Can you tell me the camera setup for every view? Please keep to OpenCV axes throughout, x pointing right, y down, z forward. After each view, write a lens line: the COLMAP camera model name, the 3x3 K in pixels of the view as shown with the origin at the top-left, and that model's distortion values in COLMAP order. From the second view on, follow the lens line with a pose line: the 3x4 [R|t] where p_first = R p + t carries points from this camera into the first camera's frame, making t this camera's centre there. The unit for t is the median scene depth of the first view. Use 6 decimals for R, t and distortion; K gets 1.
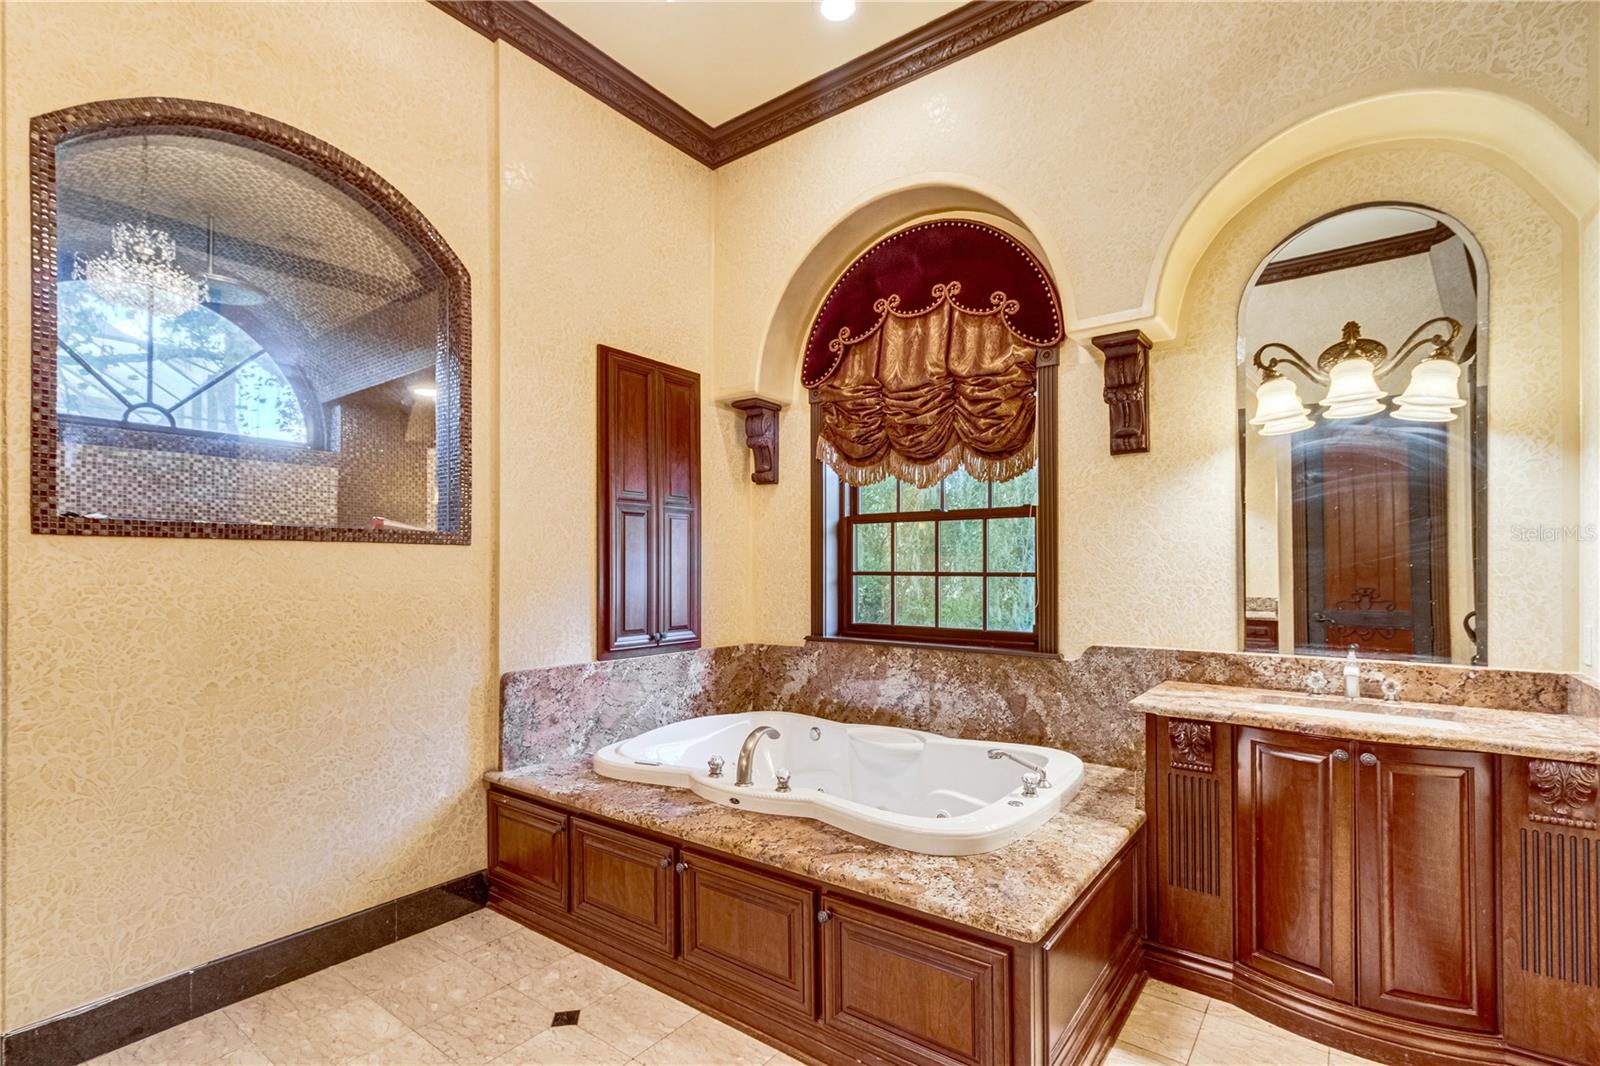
lens RADIAL K [[743.1, 0, 800.0], [0, 743.1, 533.0], [0, 0, 1]] dist [0.003179, 0.000154]
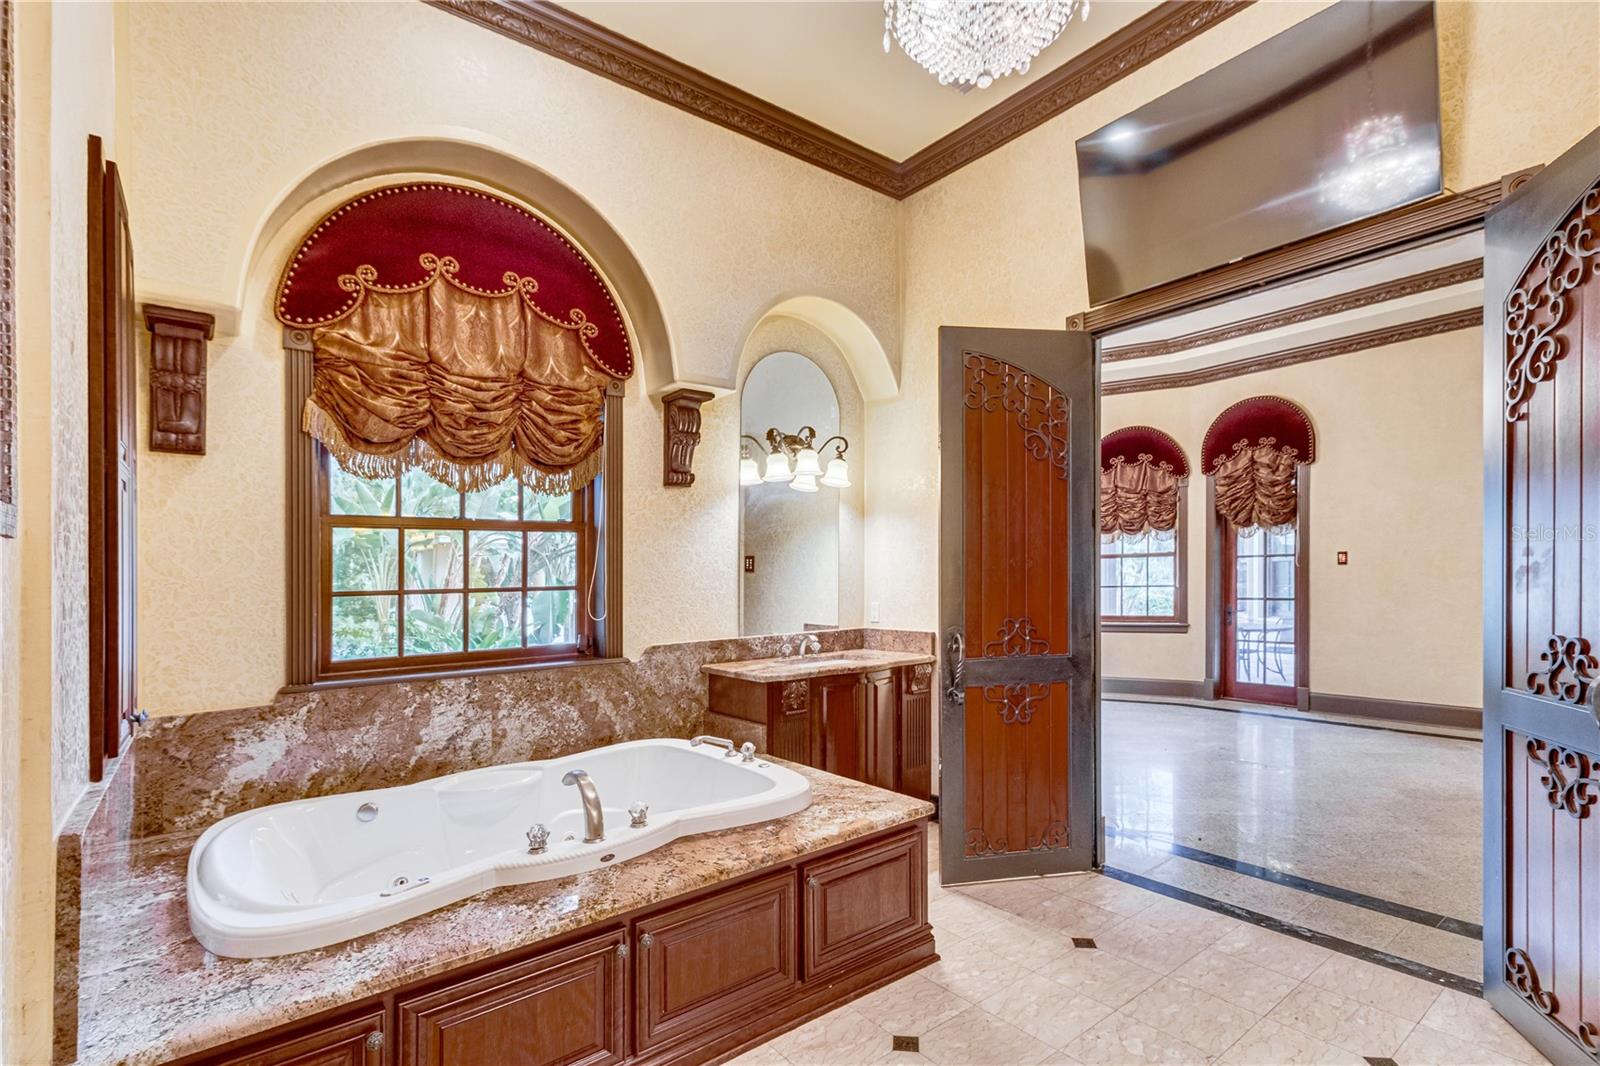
lens RADIAL K [[752.3, 0, 821.7], [0, 752.3, 555.8], [0, 0, 1]] dist [0.001196, 0.000125]
pose [[0.243909, 0.019570, 0.969601, -0.645018], [-0.024779, 0.999596, -0.013942, 0.017748], [-0.969482, -0.020625, 0.244295, 0.420935]]
